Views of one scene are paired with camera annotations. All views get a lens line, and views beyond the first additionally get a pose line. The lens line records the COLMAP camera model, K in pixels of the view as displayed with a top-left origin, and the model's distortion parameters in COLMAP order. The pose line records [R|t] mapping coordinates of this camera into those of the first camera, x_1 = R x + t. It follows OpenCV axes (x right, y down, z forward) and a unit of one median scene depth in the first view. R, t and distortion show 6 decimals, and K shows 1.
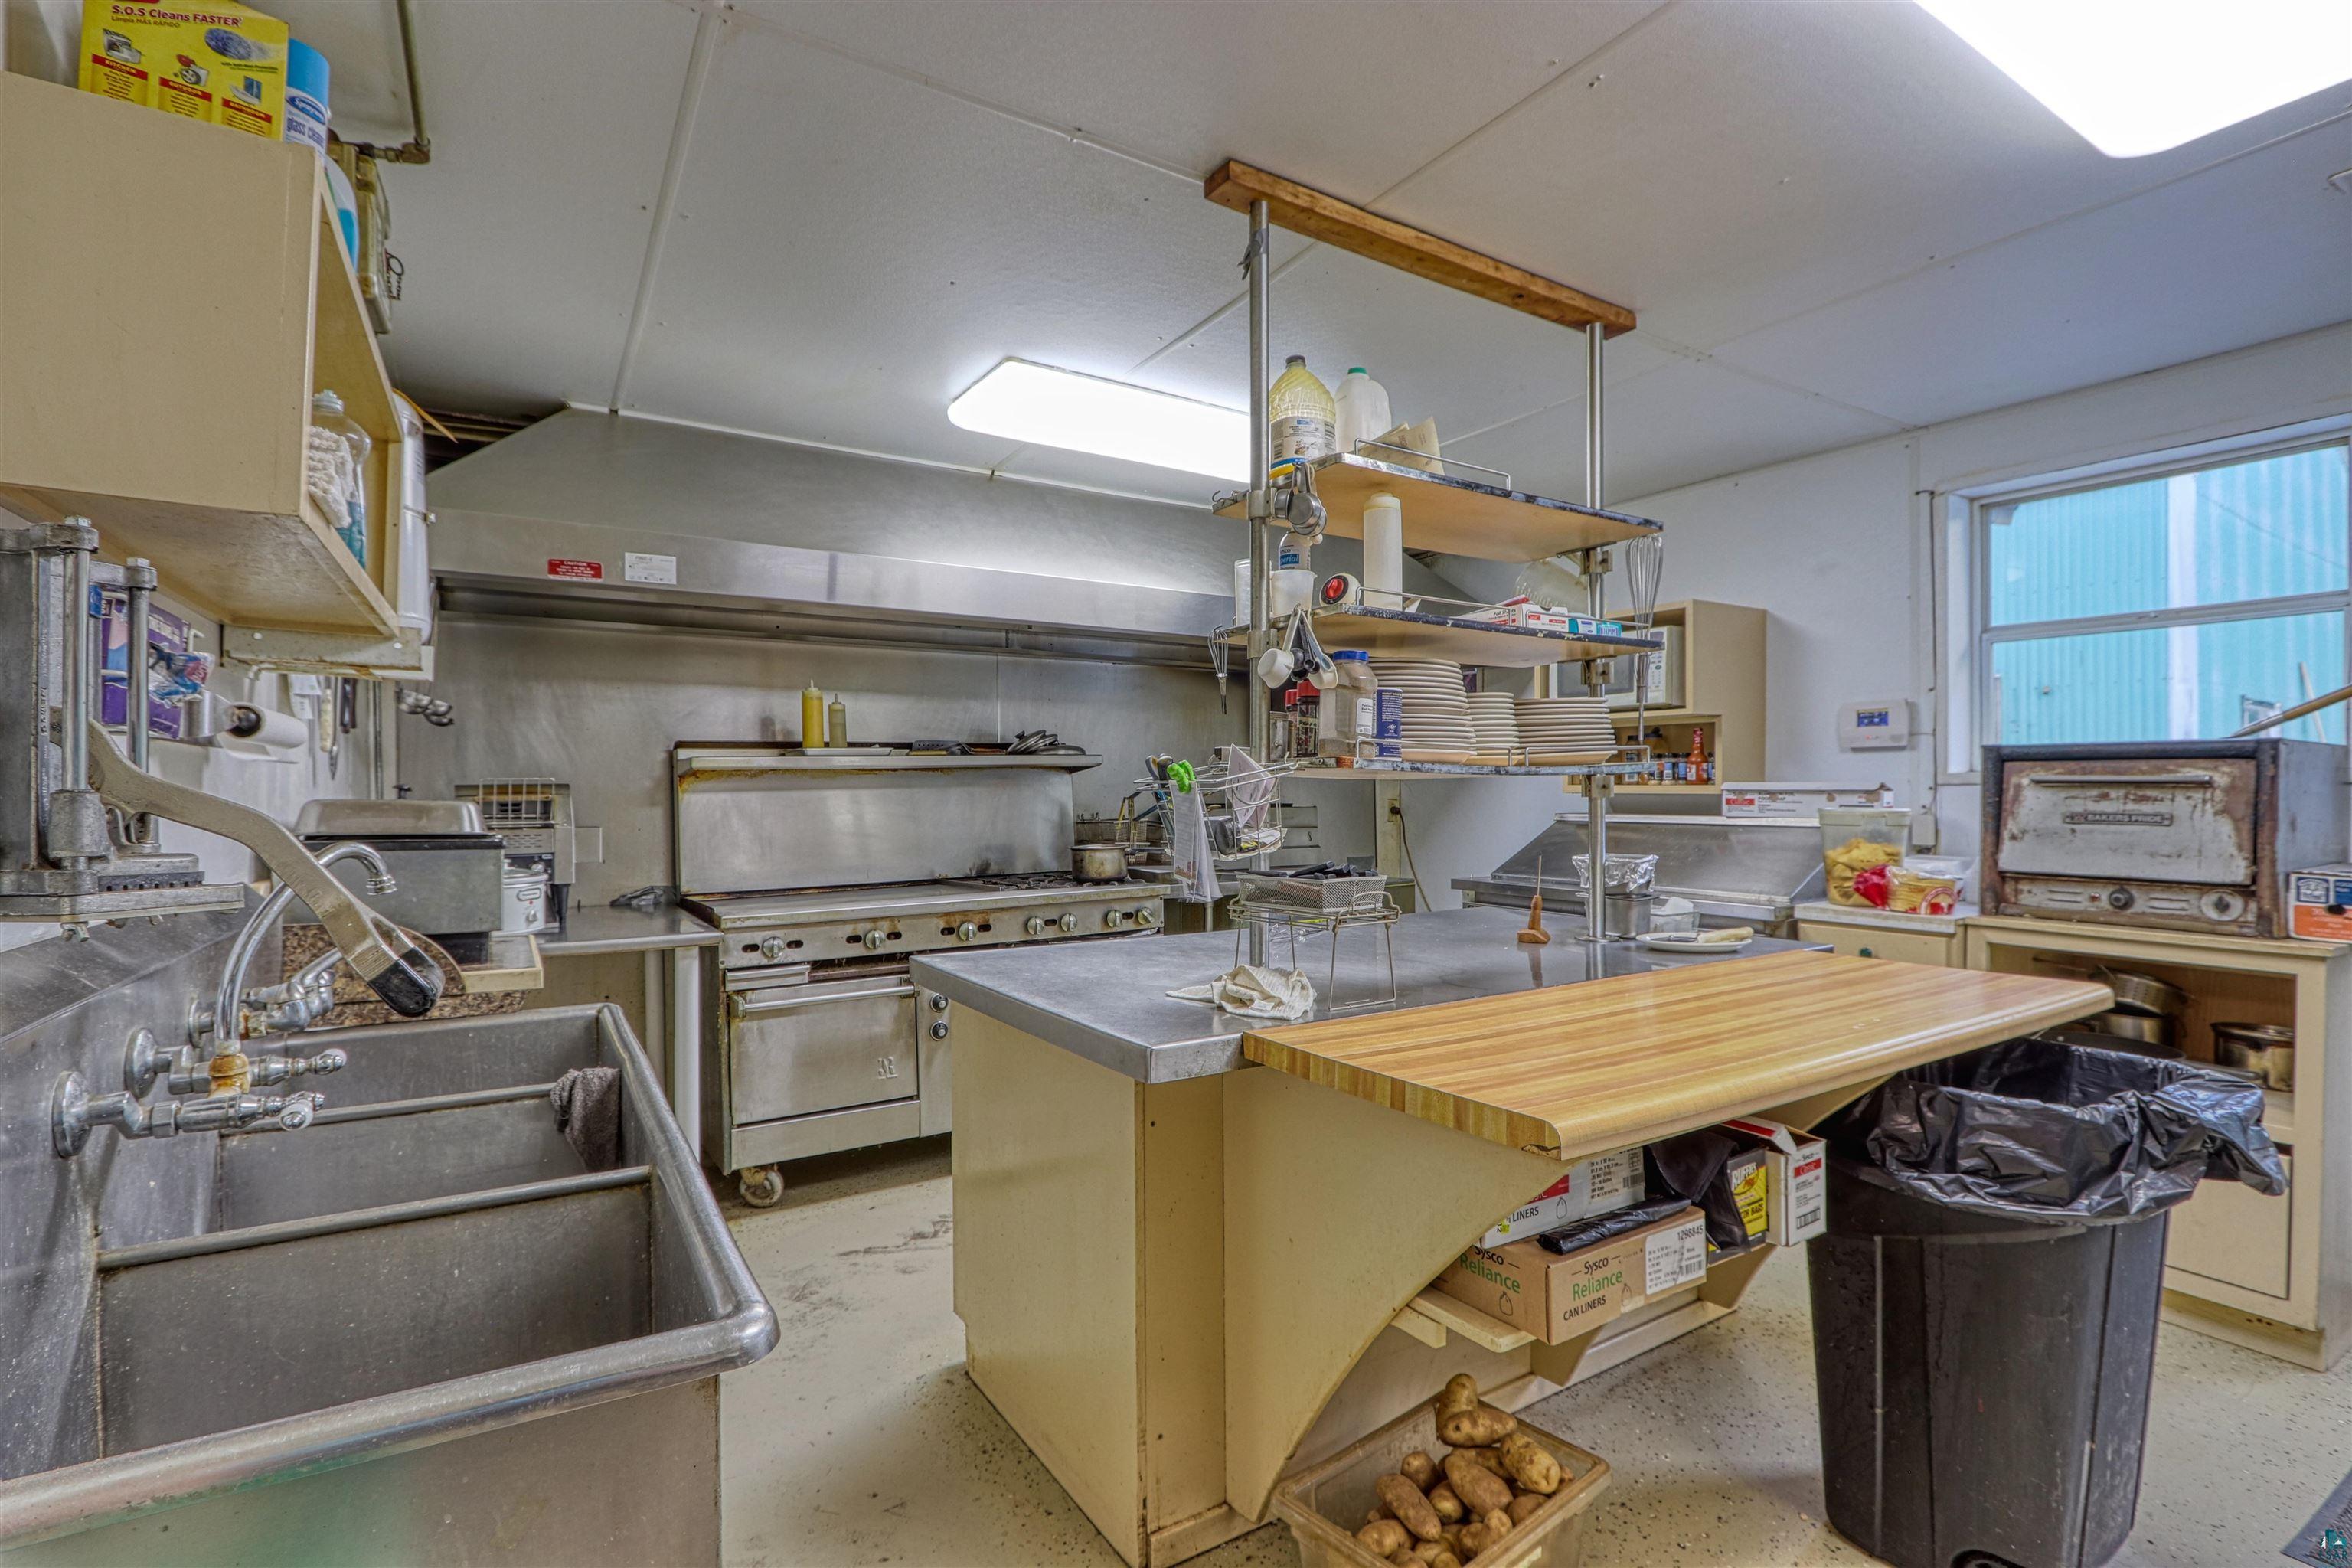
lens RADIAL K [[1089.1, 0, 1164.4], [0, 1089.1, 791.7], [0, 0, 1]] dist [-0.013938, 0.000867]
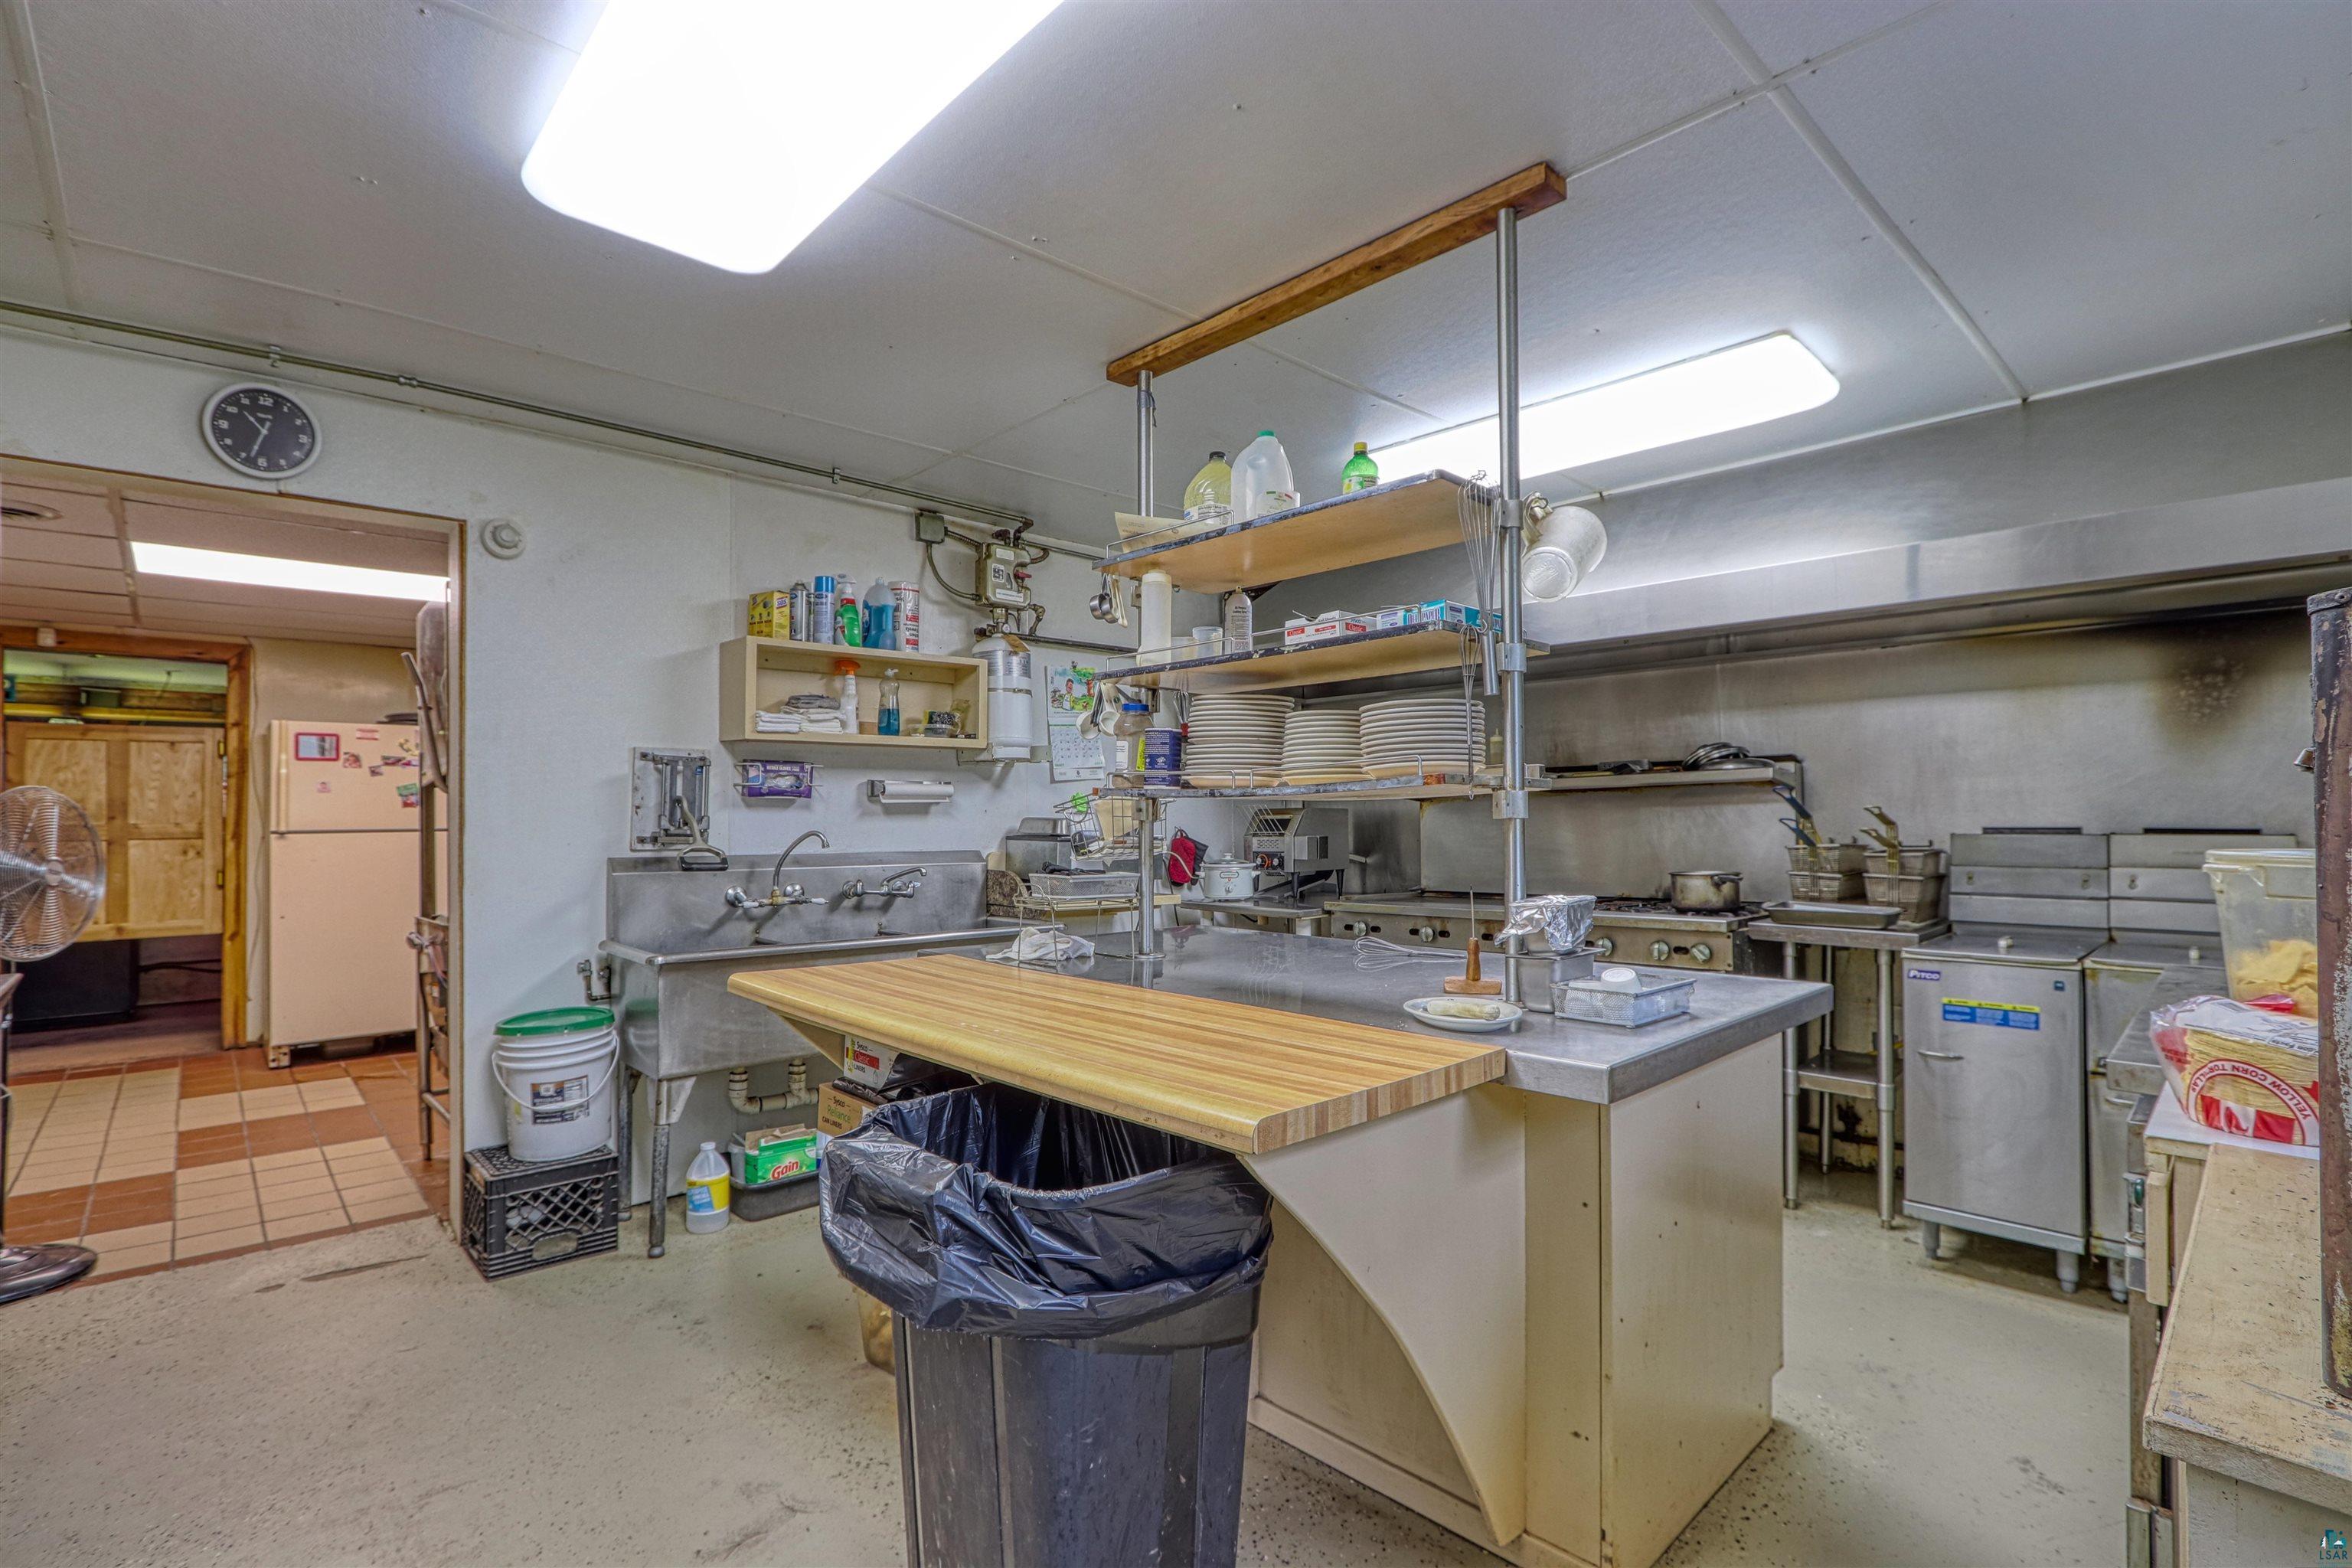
lens RADIAL K [[1089.1, 0, 1164.4], [0, 1089.1, 791.7], [0, 0, 1]] dist [-0.013938, 0.000867]
pose [[0.211134, -0.036030, -0.976793, 1.151067], [0.004583, 0.999346, -0.035872, 0.025298], [0.977446, 0.003097, 0.211161, 0.608930]]
